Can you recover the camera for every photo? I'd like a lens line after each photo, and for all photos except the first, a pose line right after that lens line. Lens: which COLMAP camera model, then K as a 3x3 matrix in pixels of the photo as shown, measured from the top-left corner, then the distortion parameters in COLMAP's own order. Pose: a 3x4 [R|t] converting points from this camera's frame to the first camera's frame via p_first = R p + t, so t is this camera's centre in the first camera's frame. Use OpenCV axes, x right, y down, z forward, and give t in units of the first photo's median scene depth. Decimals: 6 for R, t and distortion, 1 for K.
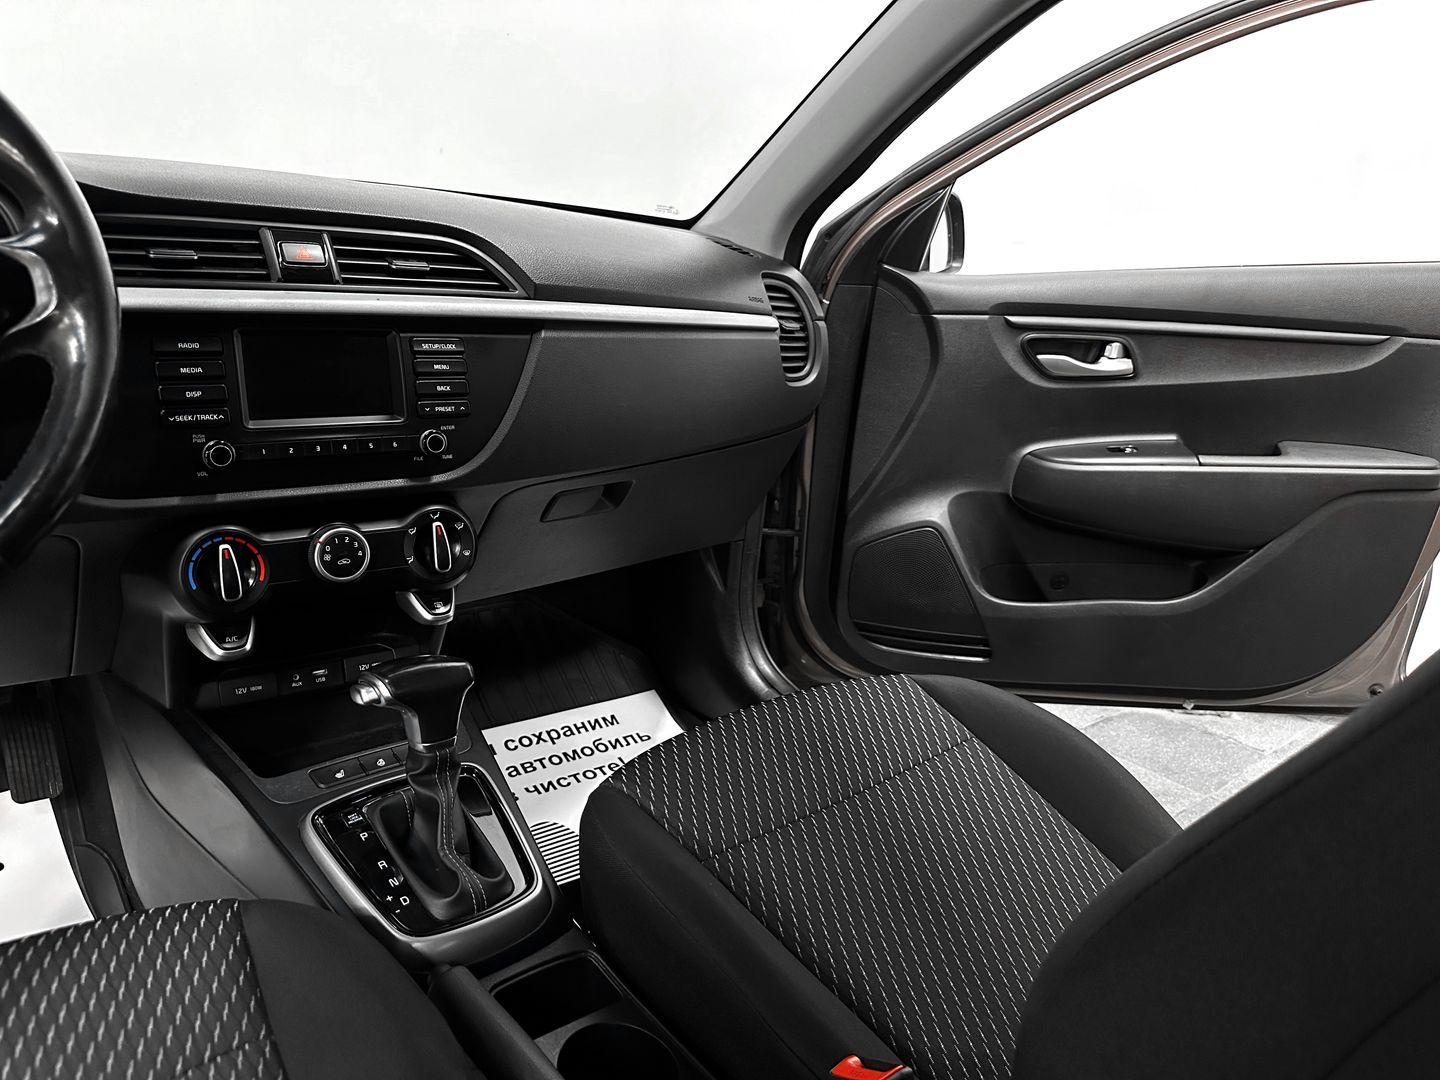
lens RADIAL K [[1018.5, 0, 717.6], [0, 1018.5, 532.0], [0, 0, 1]] dist [0.001248, -0.001514]
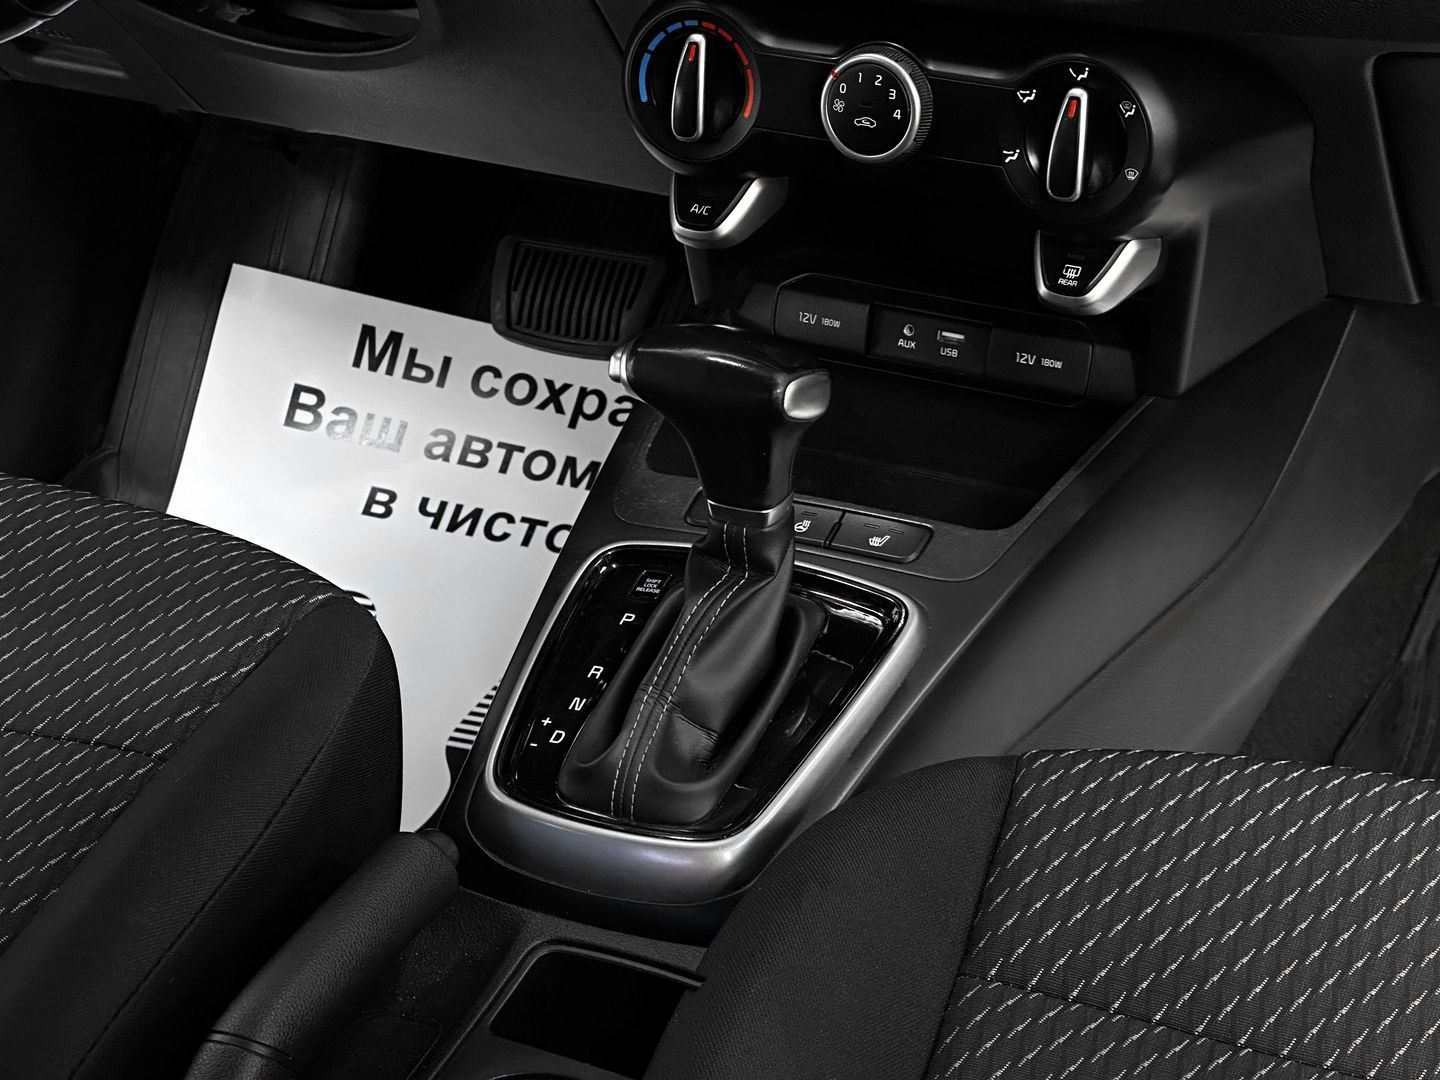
lens RADIAL K [[3240.1, 0, 720.0], [0, 3240.1, 540.0], [0, 0, 1]] dist [-0.388074, 5.391805]
pose [[0.381051, 0.354923, -0.853715, 1.002976], [-0.174026, 0.934409, 0.310796, -0.252786], [0.908028, 0.030139, 0.417824, 0.289594]]
